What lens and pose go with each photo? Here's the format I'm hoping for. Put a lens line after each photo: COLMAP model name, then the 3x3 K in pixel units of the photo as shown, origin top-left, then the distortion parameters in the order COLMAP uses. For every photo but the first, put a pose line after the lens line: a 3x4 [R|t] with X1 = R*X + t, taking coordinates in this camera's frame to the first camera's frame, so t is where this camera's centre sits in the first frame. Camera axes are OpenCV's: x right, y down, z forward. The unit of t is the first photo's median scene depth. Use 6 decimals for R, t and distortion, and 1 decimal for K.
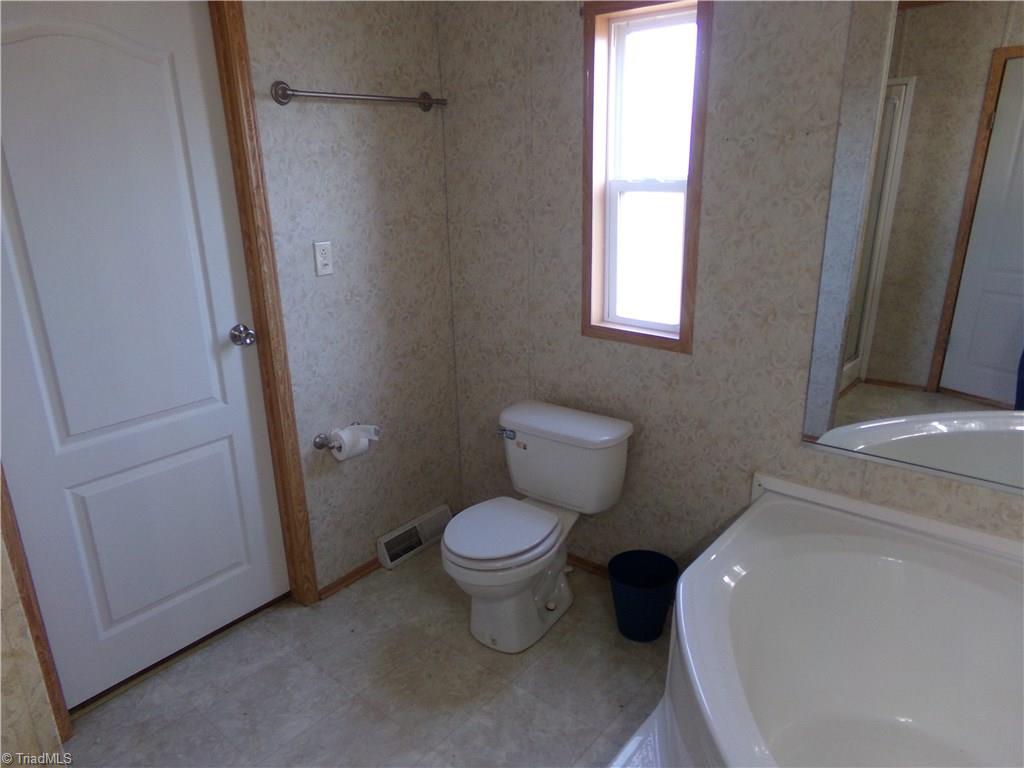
lens RADIAL K [[694.9, 0, 509.6], [0, 694.9, 386.6], [0, 0, 1]] dist [-0.045724, 0.038907]
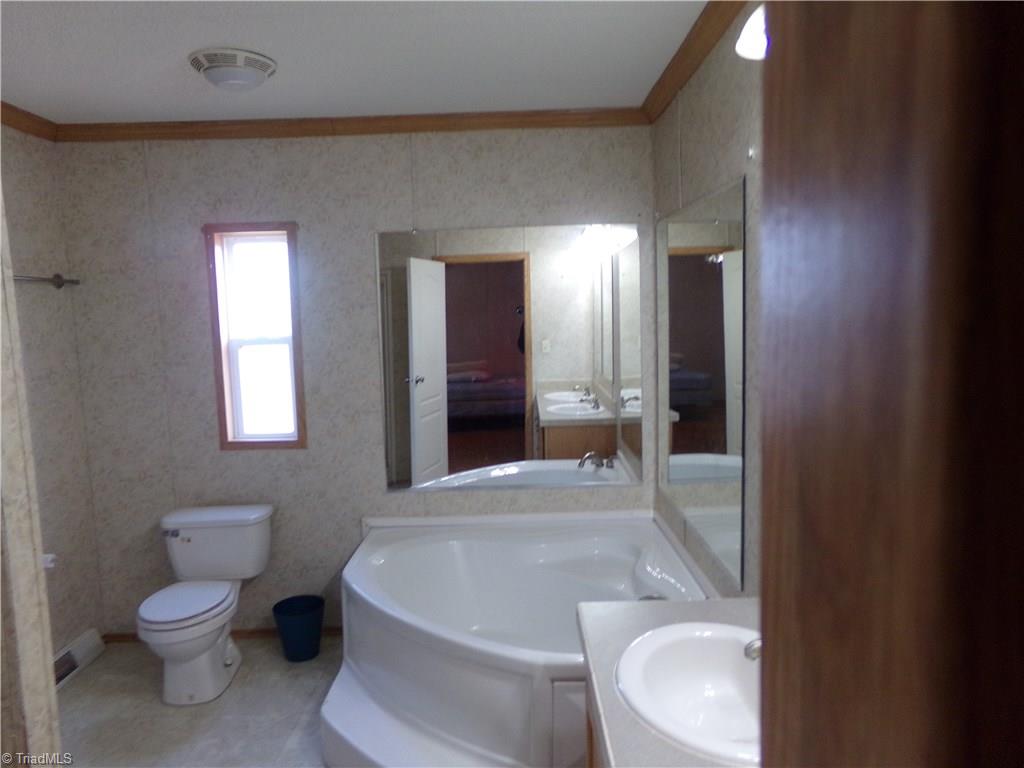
lens RADIAL K [[694.9, 0, 516.2], [0, 694.9, 383.1], [0, 0, 1]] dist [-0.045724, 0.038907]
pose [[0.764614, -0.059795, 0.641708, -0.324290], [0.211279, 0.963920, -0.161927, 0.145518], [-0.608873, 0.259391, 0.749660, -0.404417]]
